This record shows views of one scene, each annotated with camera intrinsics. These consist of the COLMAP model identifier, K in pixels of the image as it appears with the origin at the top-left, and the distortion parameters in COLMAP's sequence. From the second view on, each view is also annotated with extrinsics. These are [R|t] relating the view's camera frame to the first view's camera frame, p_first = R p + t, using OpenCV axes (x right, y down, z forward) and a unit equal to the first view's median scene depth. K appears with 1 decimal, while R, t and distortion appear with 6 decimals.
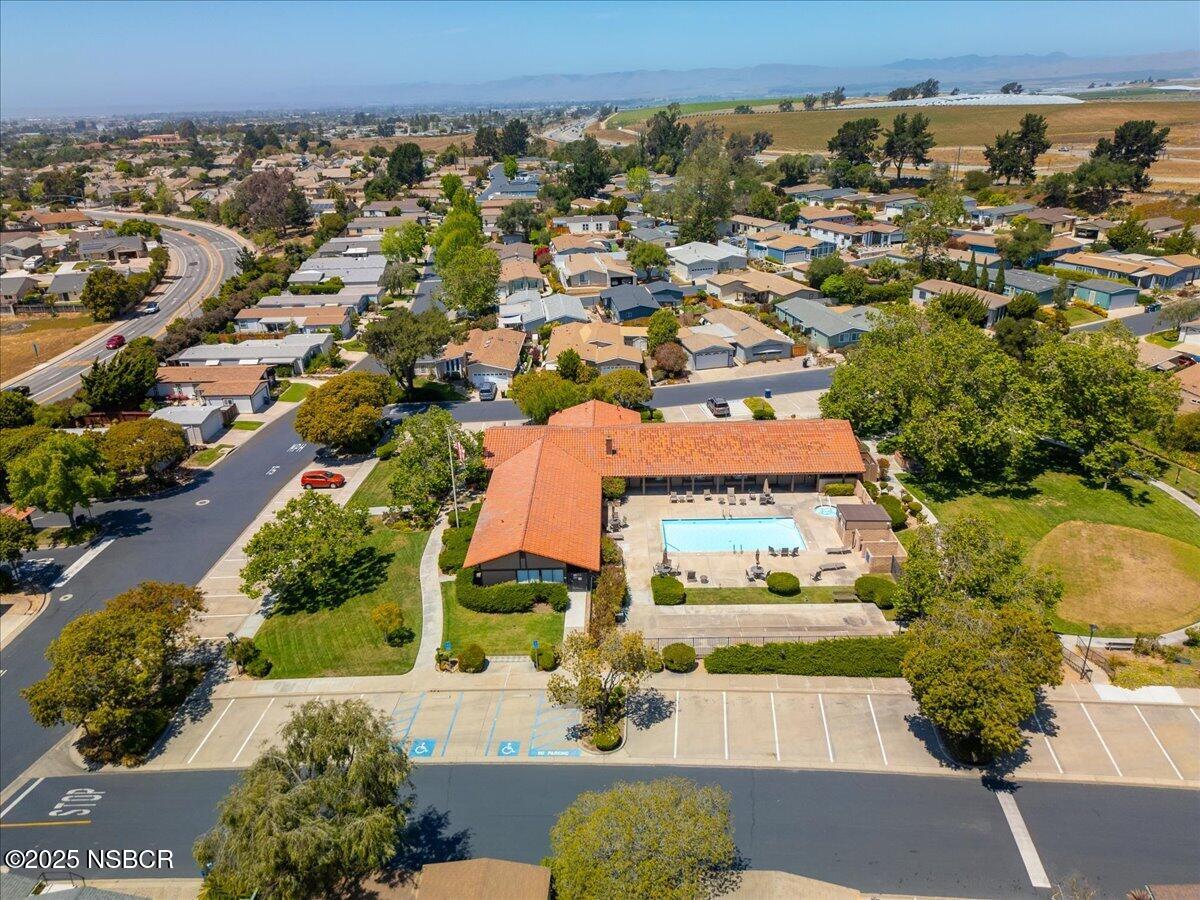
lens RADIAL K [[844.1, 0, 618.6], [0, 844.1, 447.0], [0, 0, 1]] dist [0.055860, -0.049968]
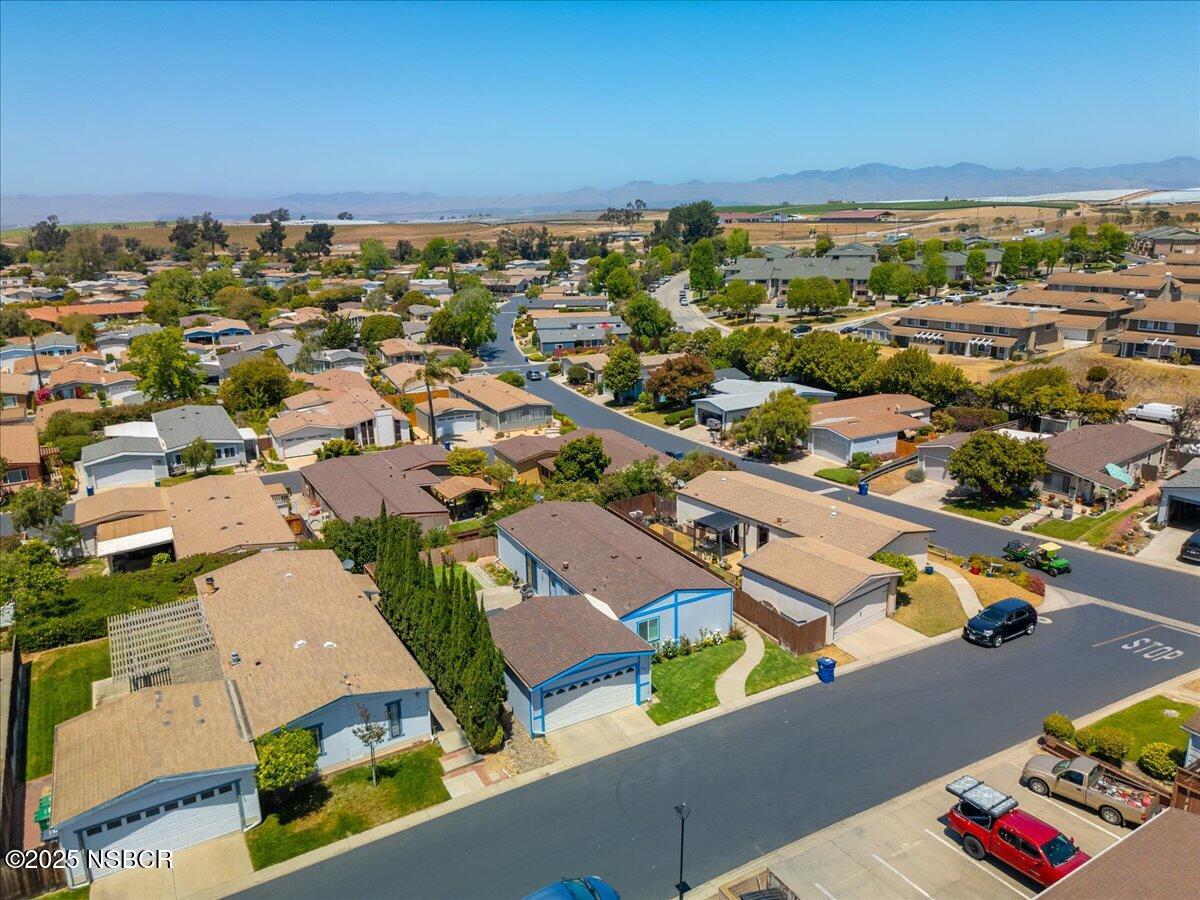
lens RADIAL K [[844.1, 0, 618.6], [0, 844.1, 447.0], [0, 0, 1]] dist [0.055860, -0.049968]
pose [[0.803987, -0.147248, 0.576128, -0.090516], [0.224534, 0.972307, -0.064832, 0.442633], [-0.550627, 0.181484, 0.814784, -0.986004]]
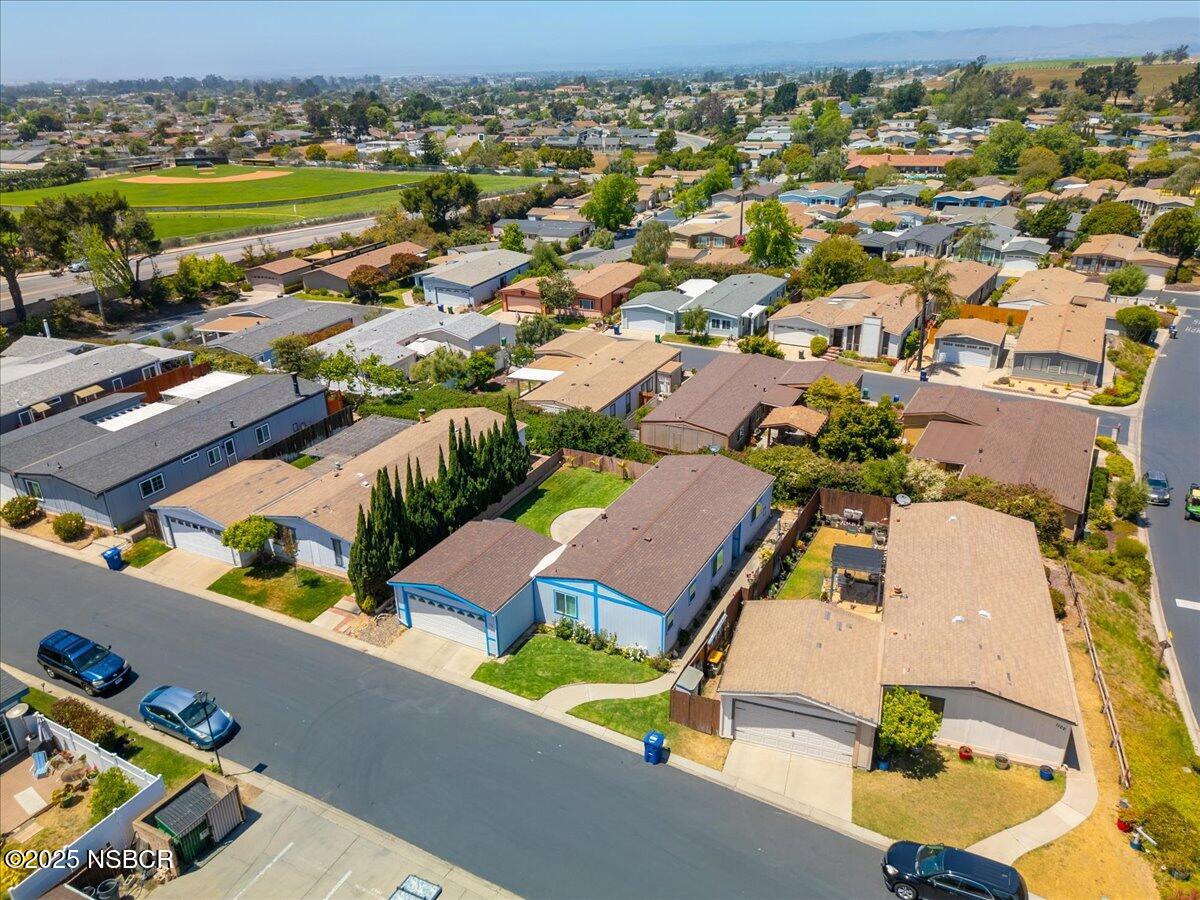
lens RADIAL K [[884.6, 0, 600.0], [0, 884.6, 450.0], [0, 0, 1]] dist [0.039611, -0.036169]
pose [[0.932471, 0.150284, -0.328500, 0.096110], [-0.141807, 0.988643, 0.049762, 0.427431], [0.332248, 0.000182, 0.943192, -1.006258]]
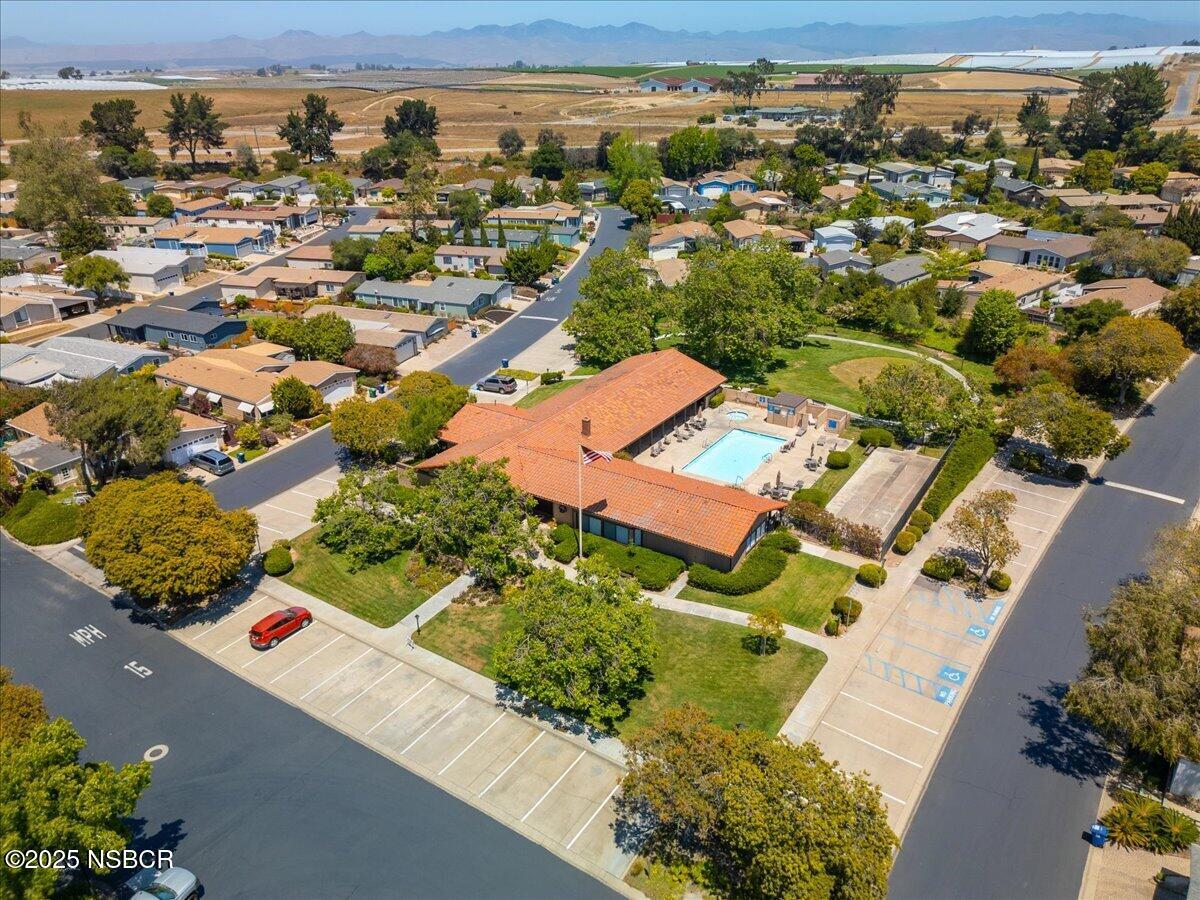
lens RADIAL K [[823.9, 0, 600.0], [0, 823.9, 450.0], [0, 0, 1]] dist [0.059327, -0.044358]
pose [[0.547173, -0.329728, 0.769338, -0.278701], [0.313302, 0.933004, 0.177045, -0.052833], [-0.776173, 0.144161, 0.613819, 0.160823]]
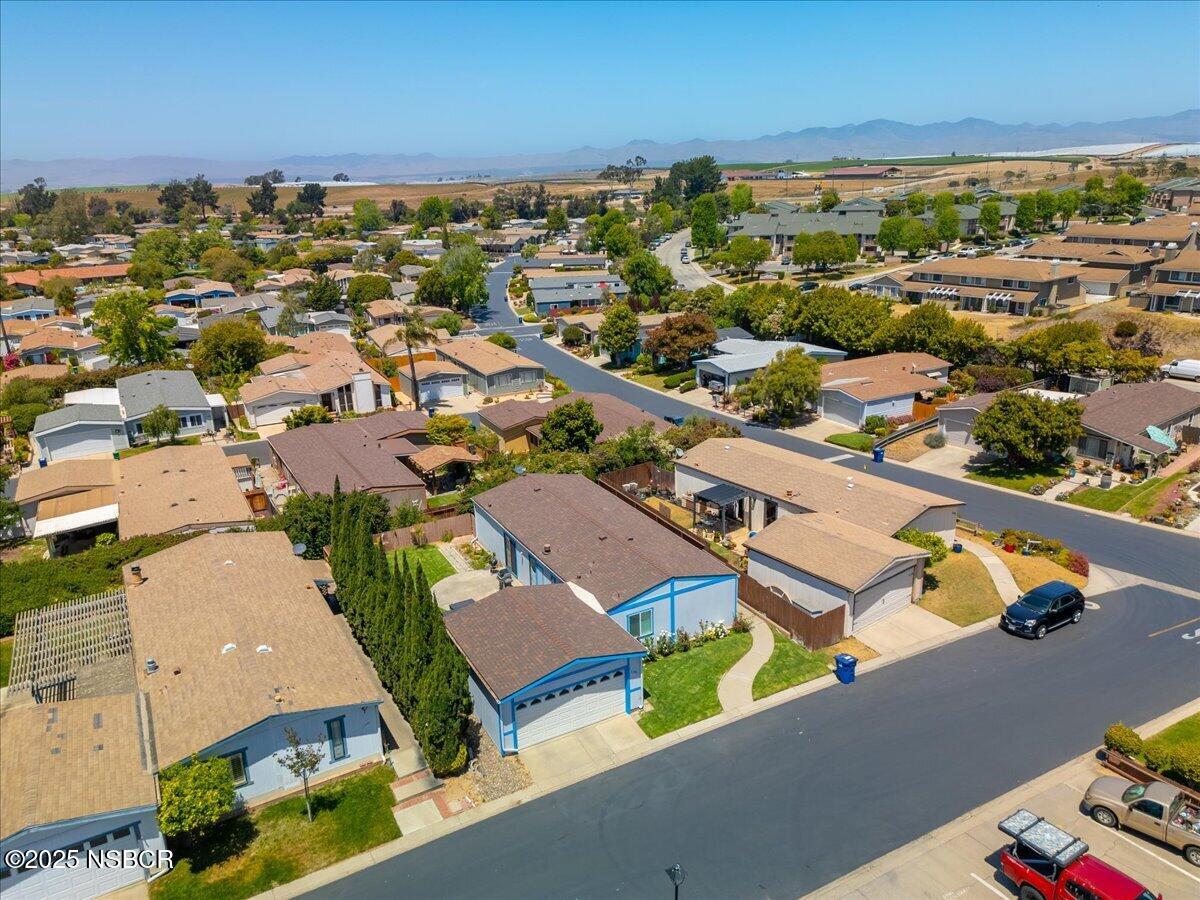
lens RADIAL K [[844.1, 0, 618.6], [0, 844.1, 447.0], [0, 0, 1]] dist [0.055860, -0.049968]
pose [[0.804813, -0.177734, 0.566292, -0.071107], [0.231689, 0.972492, -0.024053, 0.441117], [-0.546440, 0.150562, 0.823853, -0.964721]]
